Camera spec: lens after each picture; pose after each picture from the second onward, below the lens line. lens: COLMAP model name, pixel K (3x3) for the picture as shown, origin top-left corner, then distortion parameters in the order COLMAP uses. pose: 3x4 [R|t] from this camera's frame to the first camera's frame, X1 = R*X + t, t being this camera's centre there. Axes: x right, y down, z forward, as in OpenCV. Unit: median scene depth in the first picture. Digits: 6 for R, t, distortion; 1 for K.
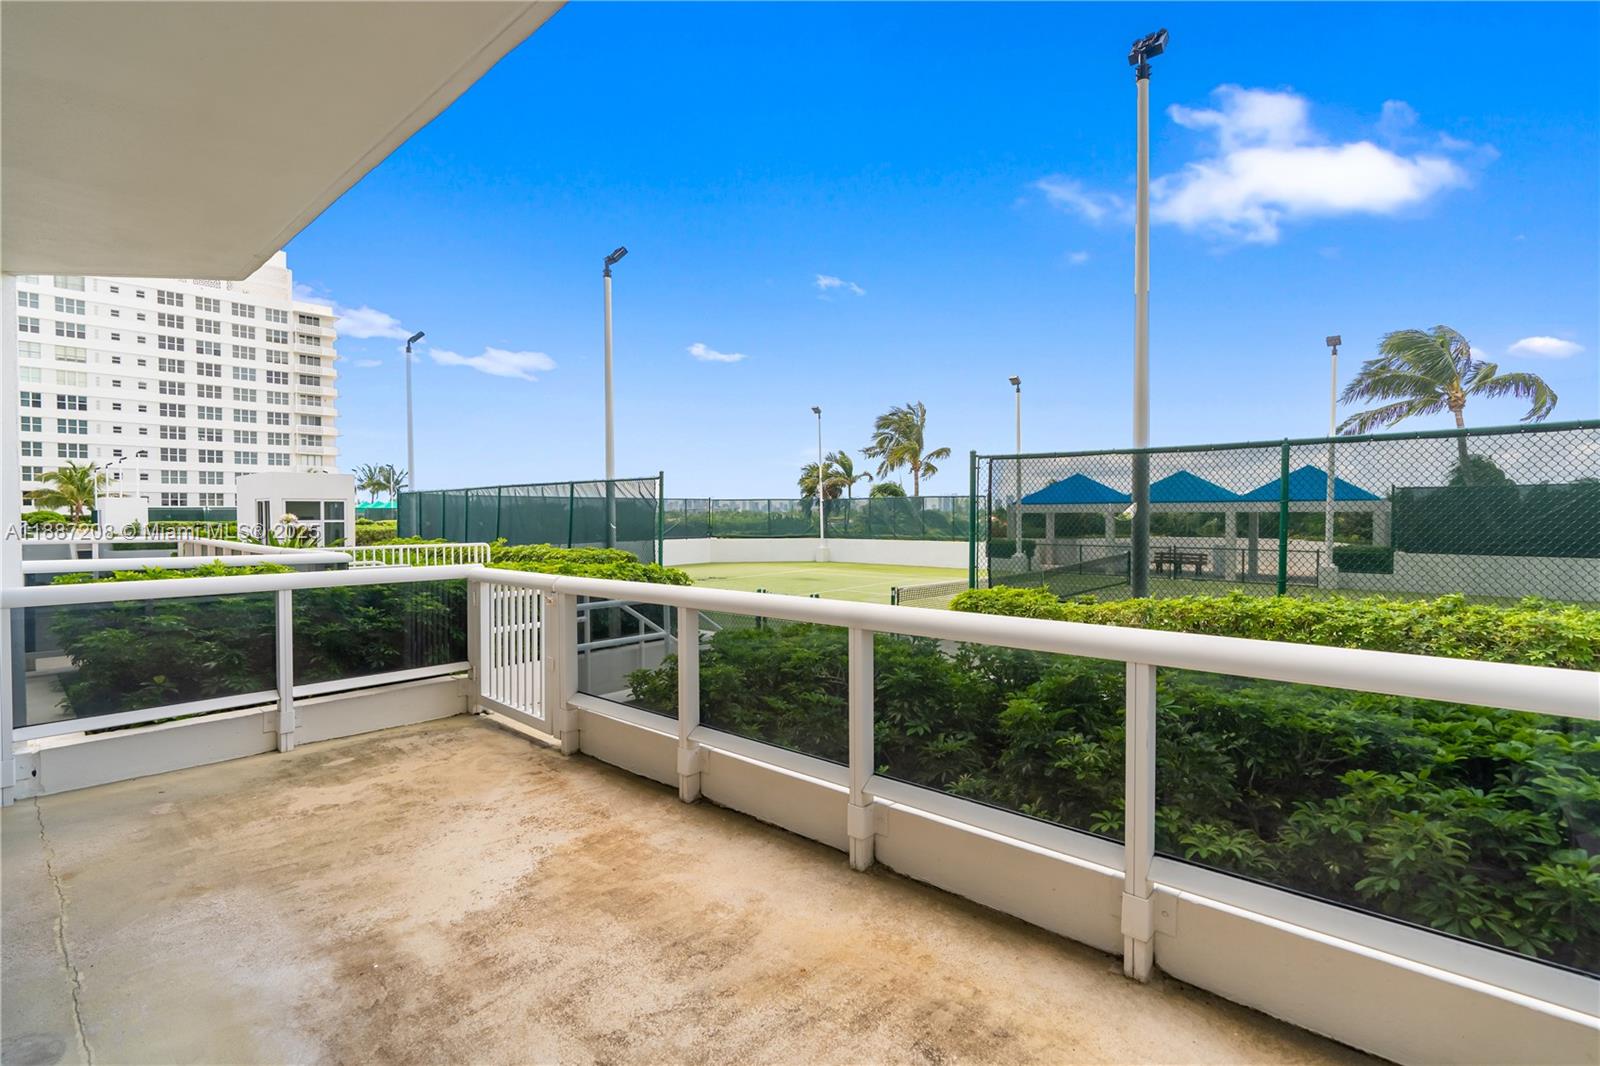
lens RADIAL K [[727.3, 0, 800.0], [0, 727.3, 518.0], [0, 0, 1]] dist [-0.001415, 0.000308]
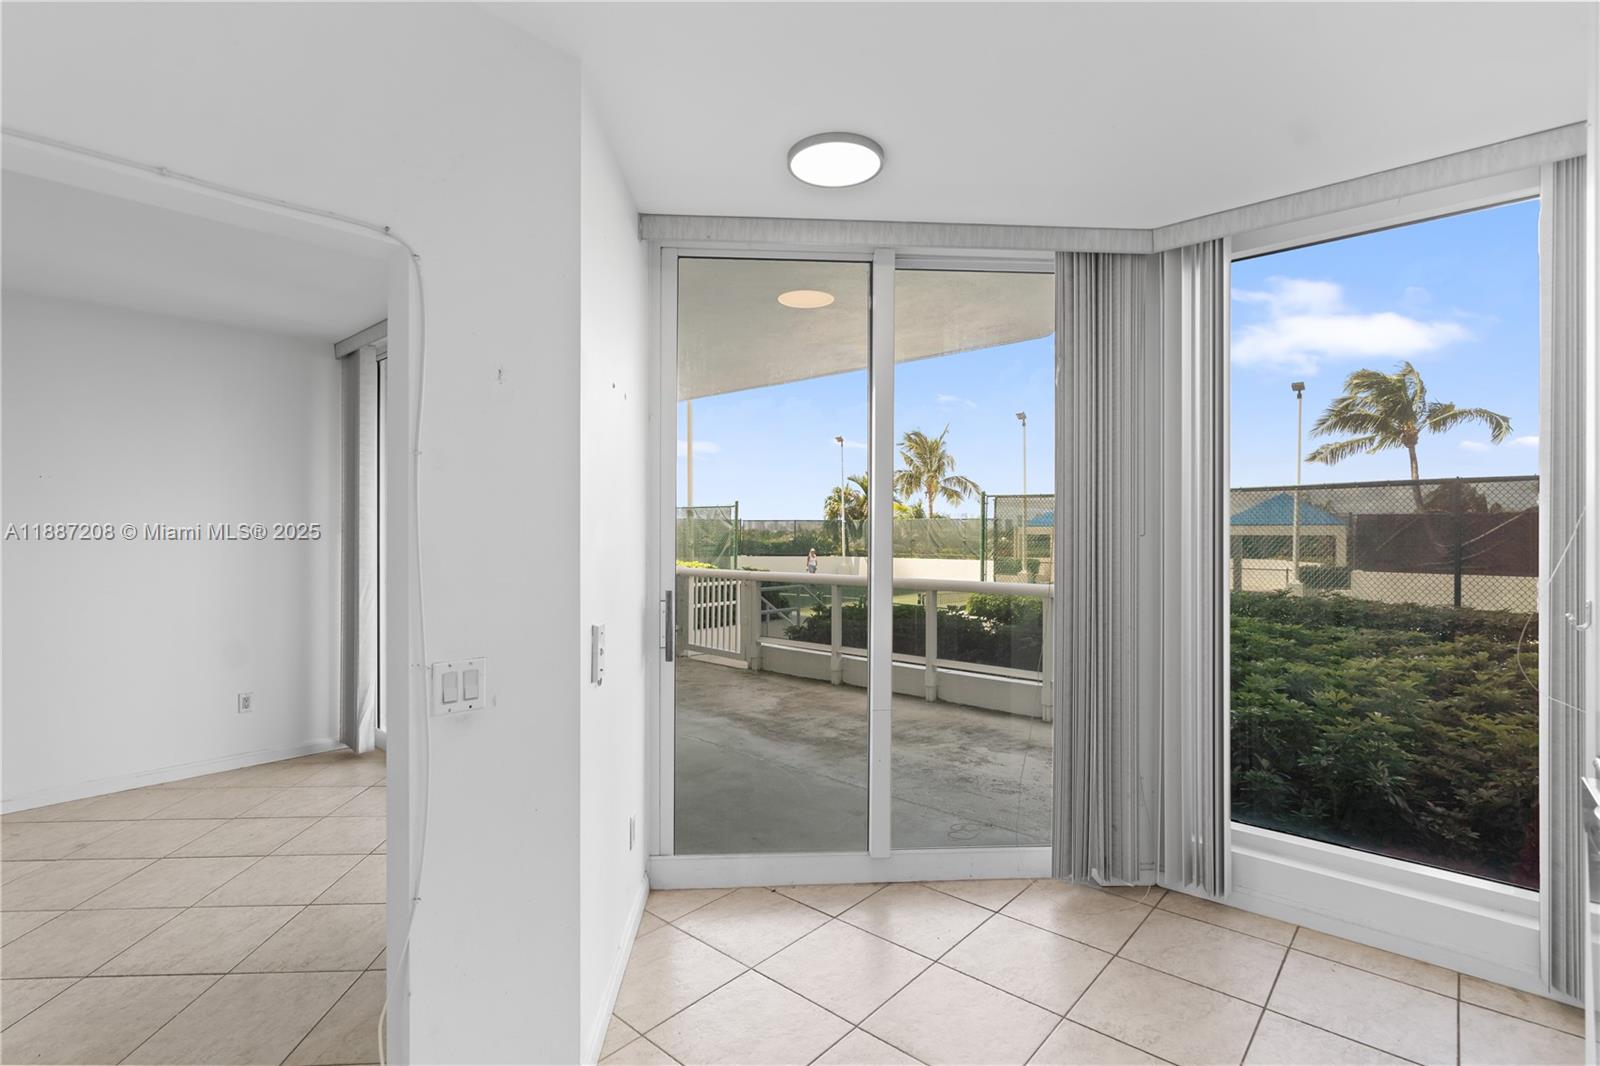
lens RADIAL K [[739.3, 0, 804.9], [0, 739.3, 536.4], [0, 0, 1]] dist [-0.001718, 0.000263]
pose [[0.999984, 0.005070, -0.002572, -0.199308], [-0.005074, 0.999986, -0.001556, -0.004646], [0.002564, 0.001569, 0.999995, -0.833618]]
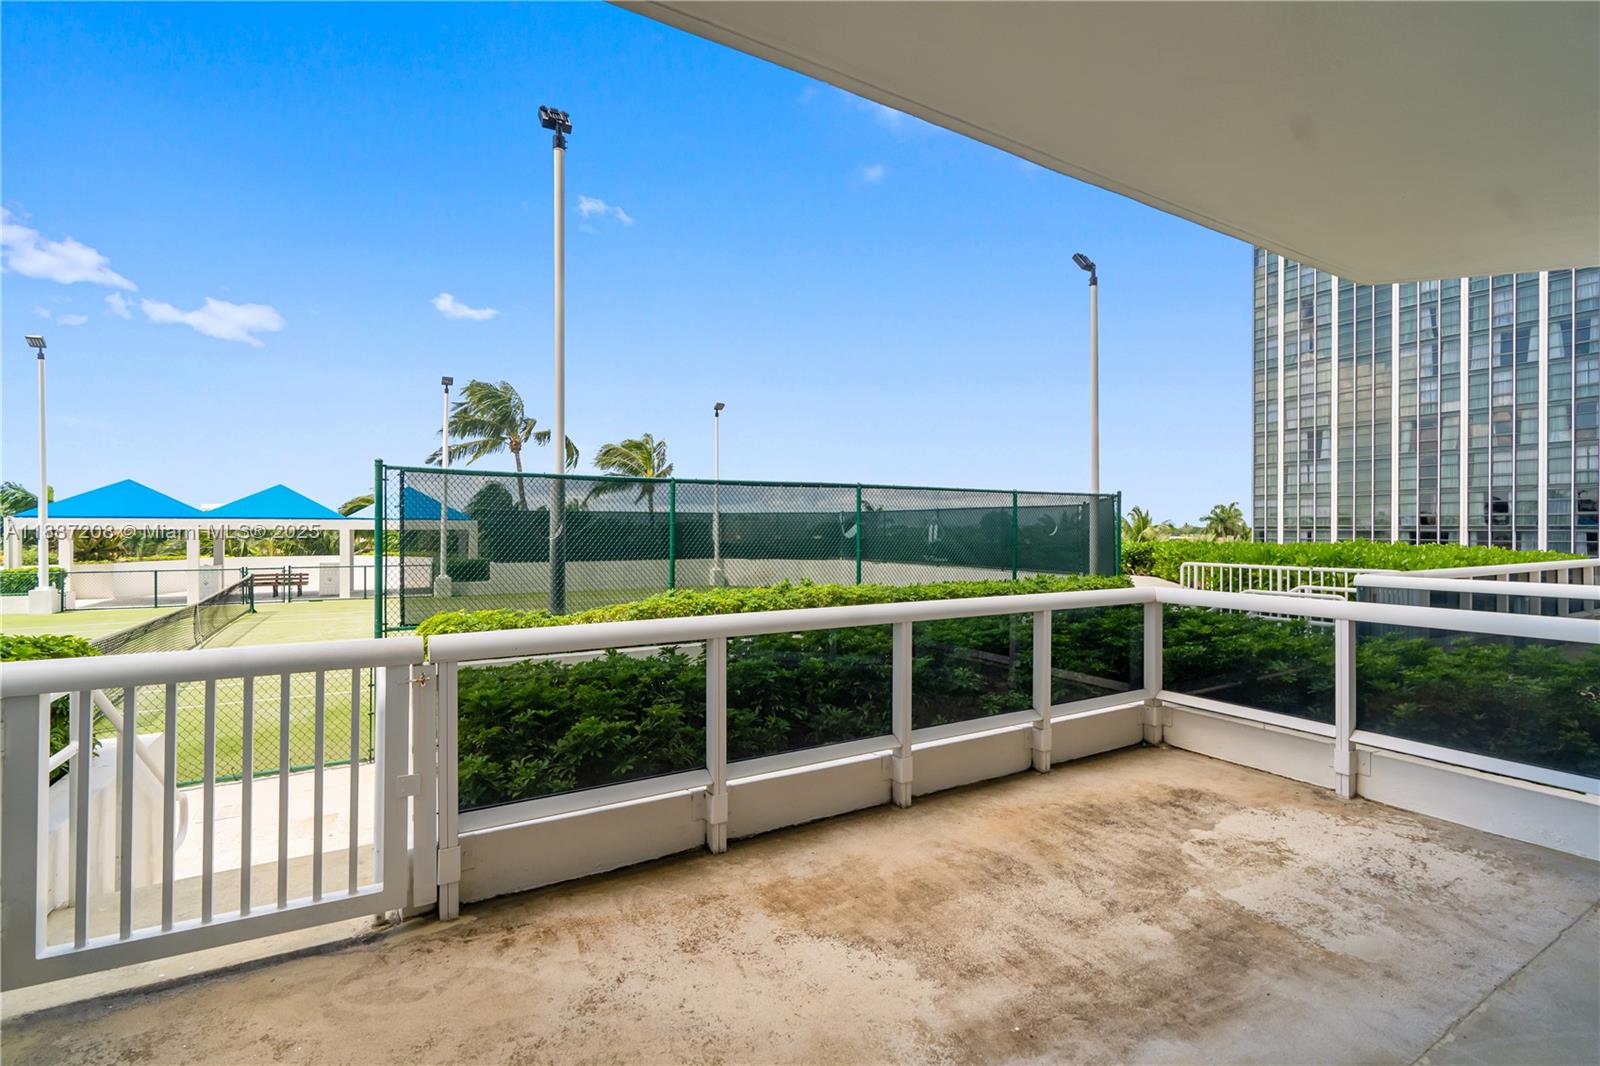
lens RADIAL K [[718.8, 0, 806.3], [0, 718.8, 529.8], [0, 0, 1]] dist [-0.005991, 0.000407]
pose [[0.315293, 0.003944, 0.948986, -0.827537], [0.002806, 0.999983, -0.005089, -0.006592], [-0.948990, 0.004268, 0.315277, 0.520868]]
